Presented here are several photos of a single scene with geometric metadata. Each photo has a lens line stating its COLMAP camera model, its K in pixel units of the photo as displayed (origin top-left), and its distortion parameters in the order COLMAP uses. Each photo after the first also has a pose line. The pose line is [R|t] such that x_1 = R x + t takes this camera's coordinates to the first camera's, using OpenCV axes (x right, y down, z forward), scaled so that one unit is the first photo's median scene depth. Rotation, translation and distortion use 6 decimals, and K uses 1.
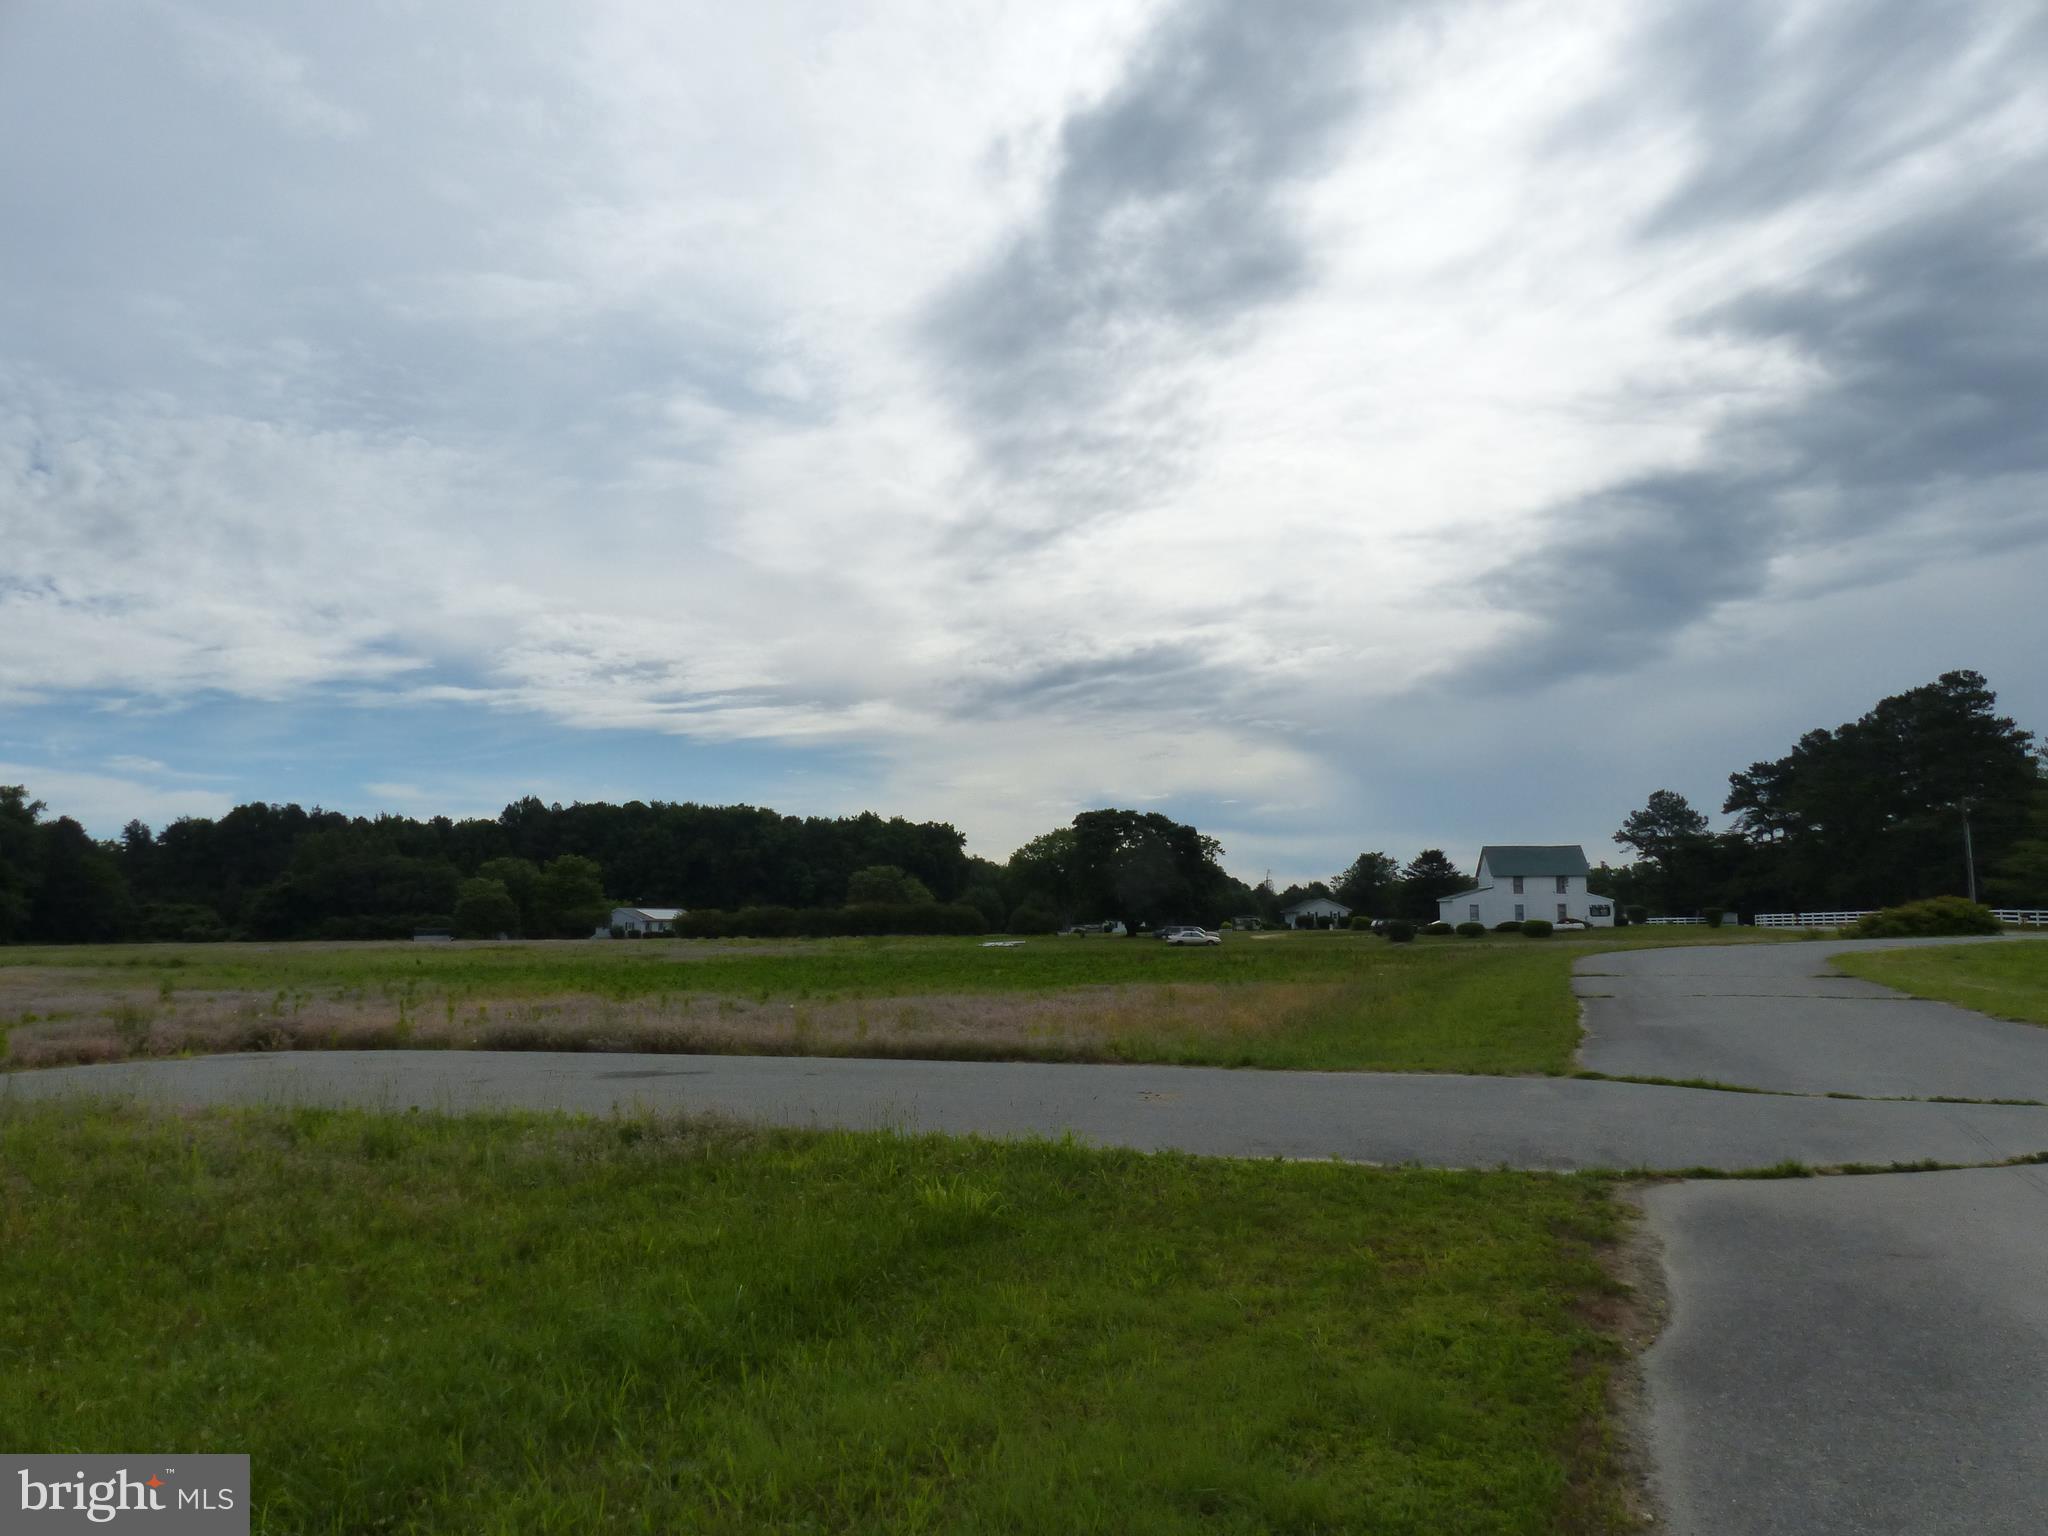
lens RADIAL K [[1613.6, 0, 1120.4], [0, 1613.6, 767.7], [0, 0, 1]] dist [0.008730, 0.001413]
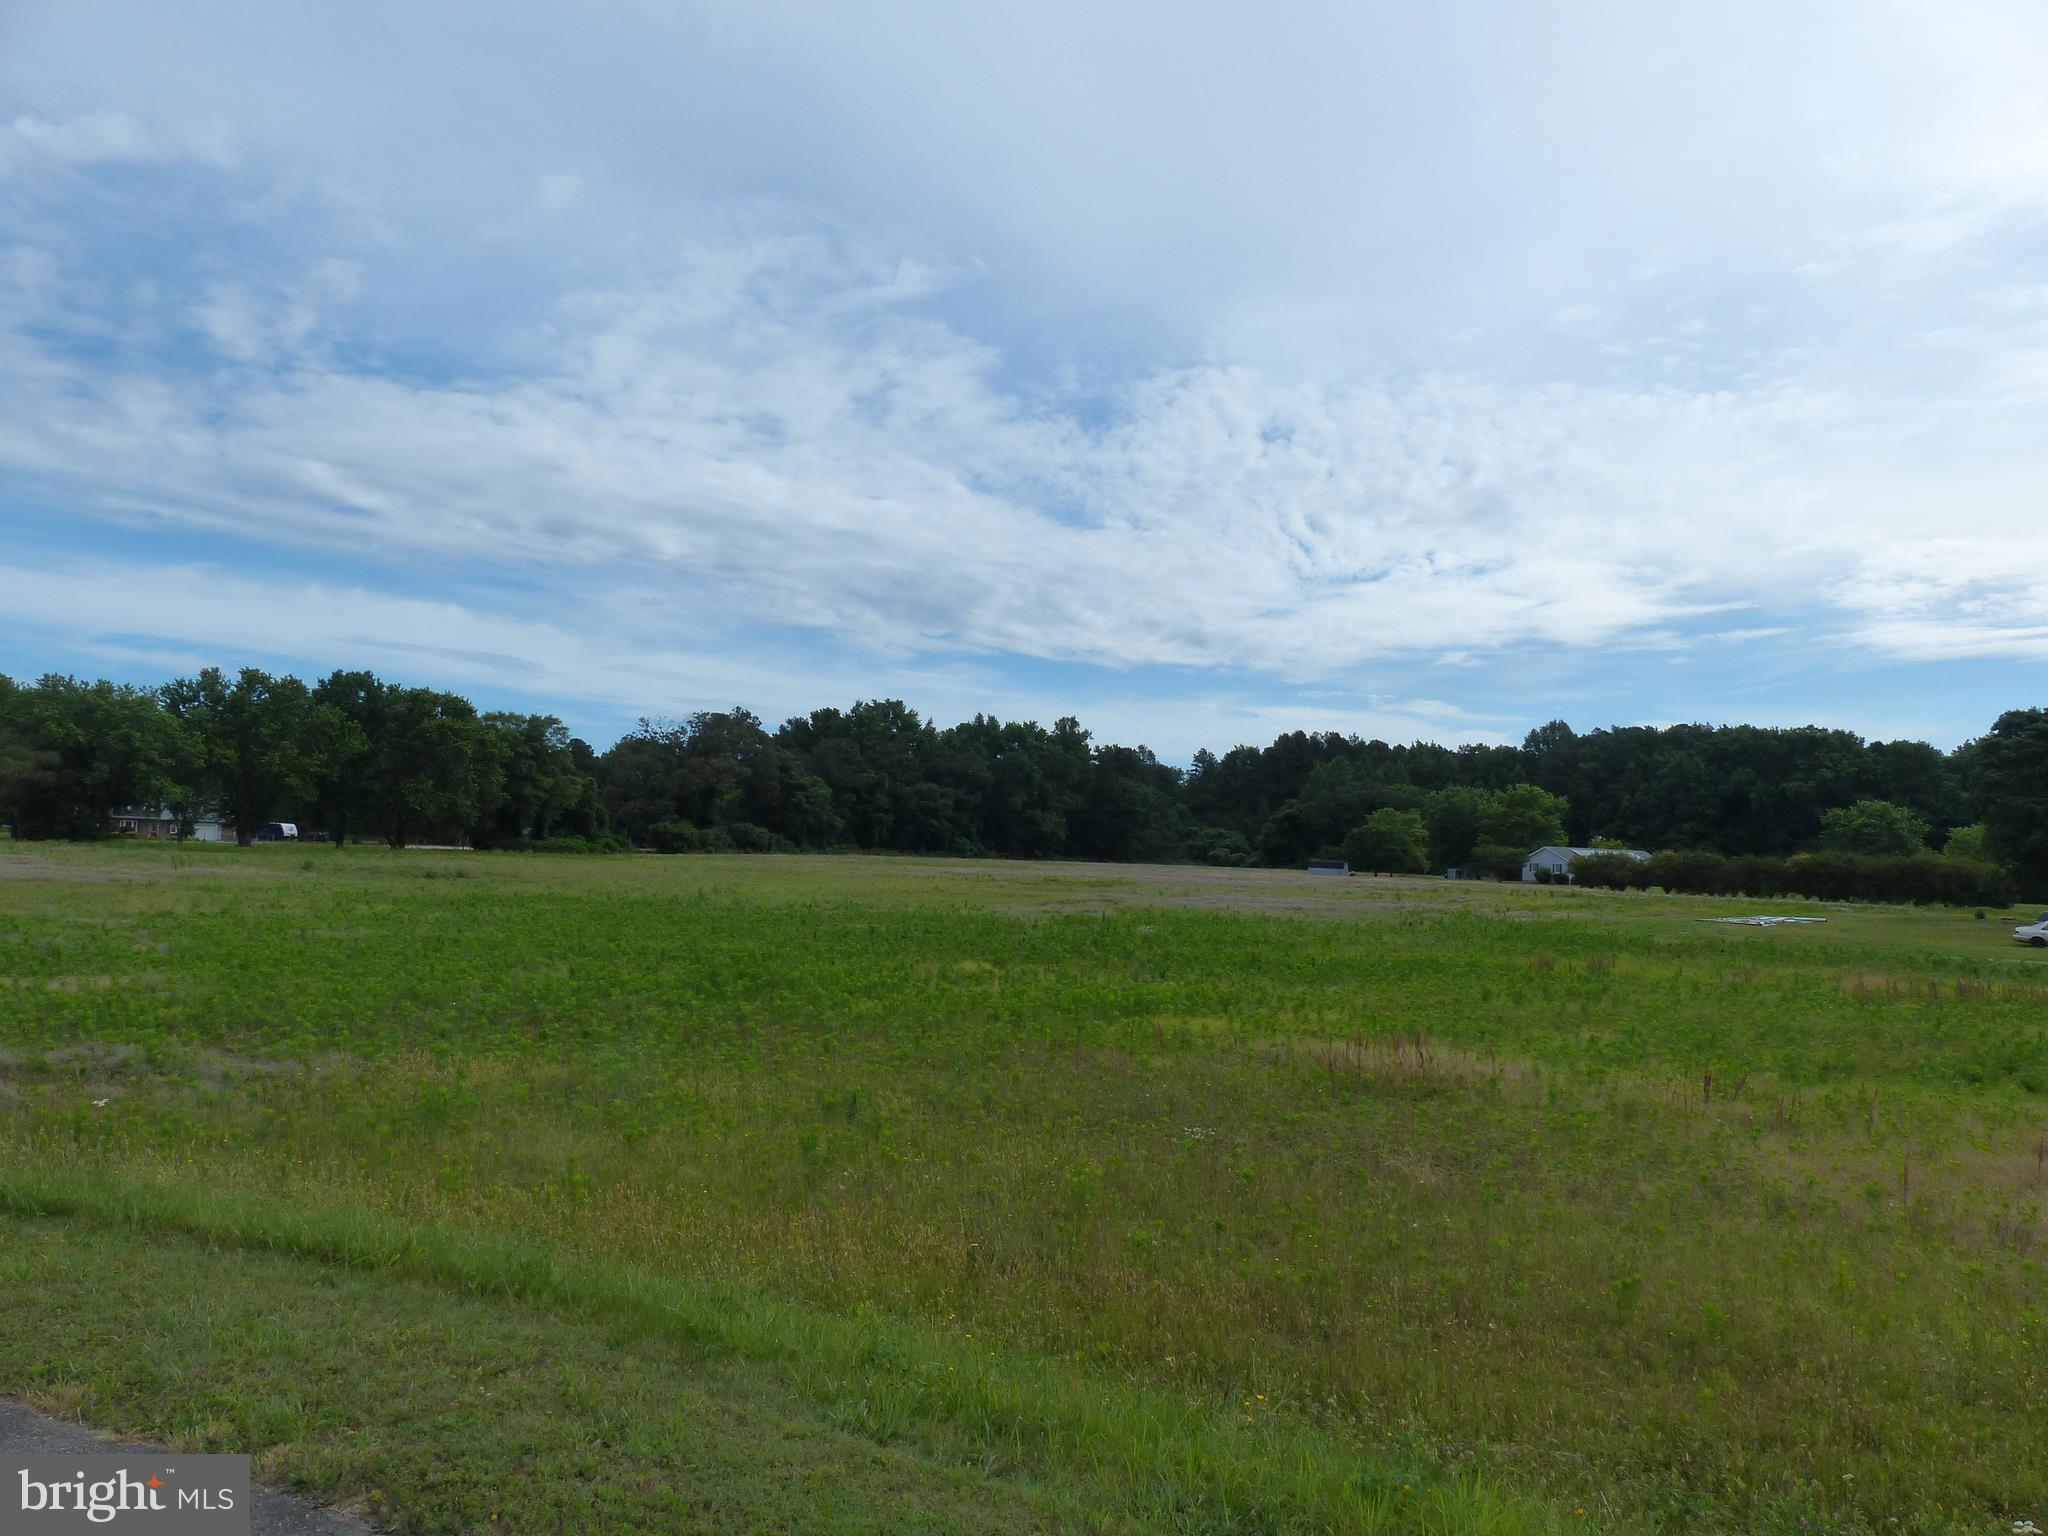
lens RADIAL K [[1613.6, 0, 1120.4], [0, 1613.6, 767.7], [0, 0, 1]] dist [0.008730, 0.001413]
pose [[0.704551, 0.001630, -0.709652, 0.101194], [0.024650, 0.999338, 0.026768, 0.014183], [0.709225, -0.036352, 0.704044, 0.200180]]
